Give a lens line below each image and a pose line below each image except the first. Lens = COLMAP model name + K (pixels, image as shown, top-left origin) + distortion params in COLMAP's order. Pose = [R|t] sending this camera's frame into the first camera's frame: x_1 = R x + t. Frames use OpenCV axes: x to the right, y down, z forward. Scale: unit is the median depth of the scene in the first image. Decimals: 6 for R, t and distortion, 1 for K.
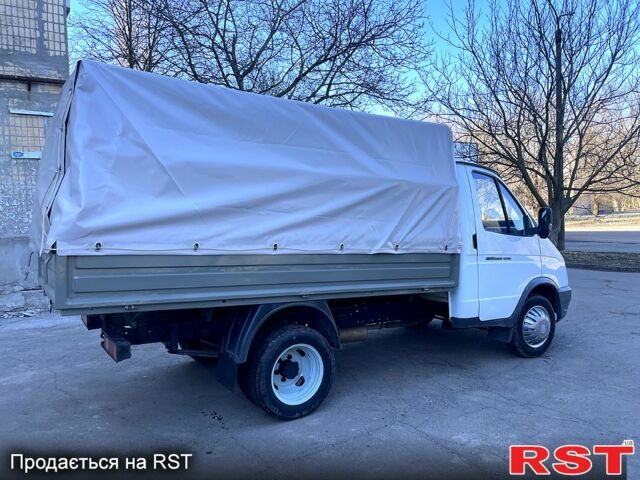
lens RADIAL K [[487.0, 0, 324.1], [0, 487.0, 227.8], [0, 0, 1]] dist [0.088177, -0.122641]
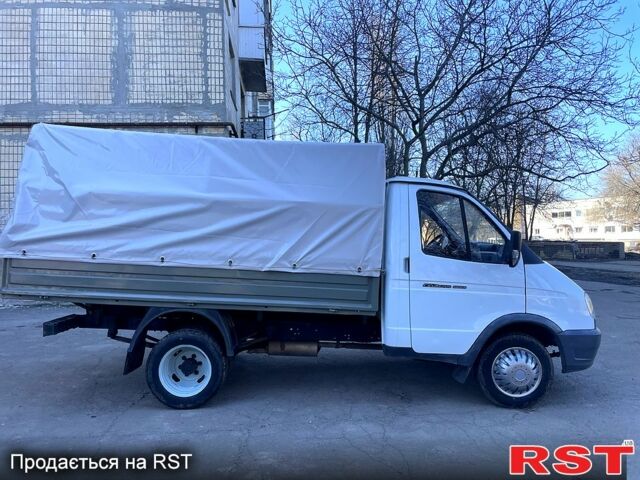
lens RADIAL K [[487.0, 0, 324.1], [0, 487.0, 227.8], [0, 0, 1]] dist [0.088177, -0.122641]
pose [[0.864928, 0.014875, -0.501675, 0.744306], [-0.030250, 0.999289, -0.022524, -0.021220], [0.500983, 0.034658, 0.864763, 0.133654]]
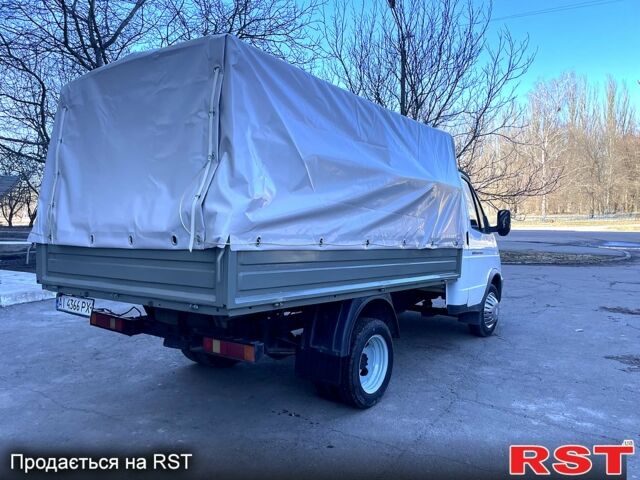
lens RADIAL K [[487.0, 0, 324.1], [0, 487.0, 227.8], [0, 0, 1]] dist [0.088177, -0.122641]
pose [[0.932024, 0.015427, 0.362067, -0.492957], [-0.019248, 0.999791, 0.006949, 0.002379], [-0.361884, -0.013446, 0.932126, 0.060586]]
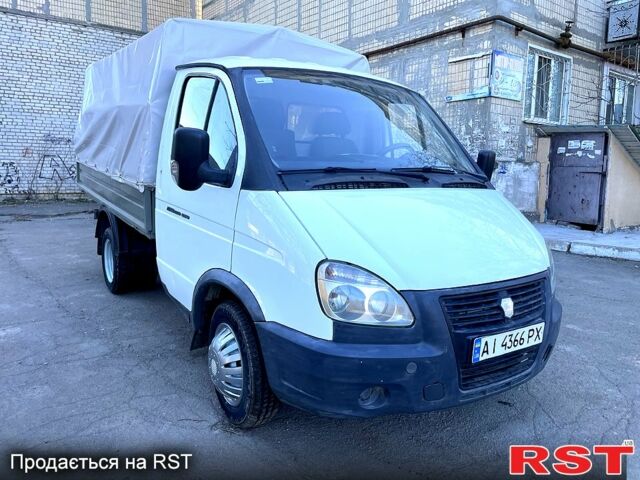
lens RADIAL K [[487.0, 0, 324.1], [0, 487.0, 227.8], [0, 0, 1]] dist [0.088177, -0.122641]
pose [[0.038021, 0.157455, -0.986794, 1.210275], [-0.043009, 0.986851, 0.155807, -0.031123], [0.998351, 0.036517, 0.044293, 1.412646]]
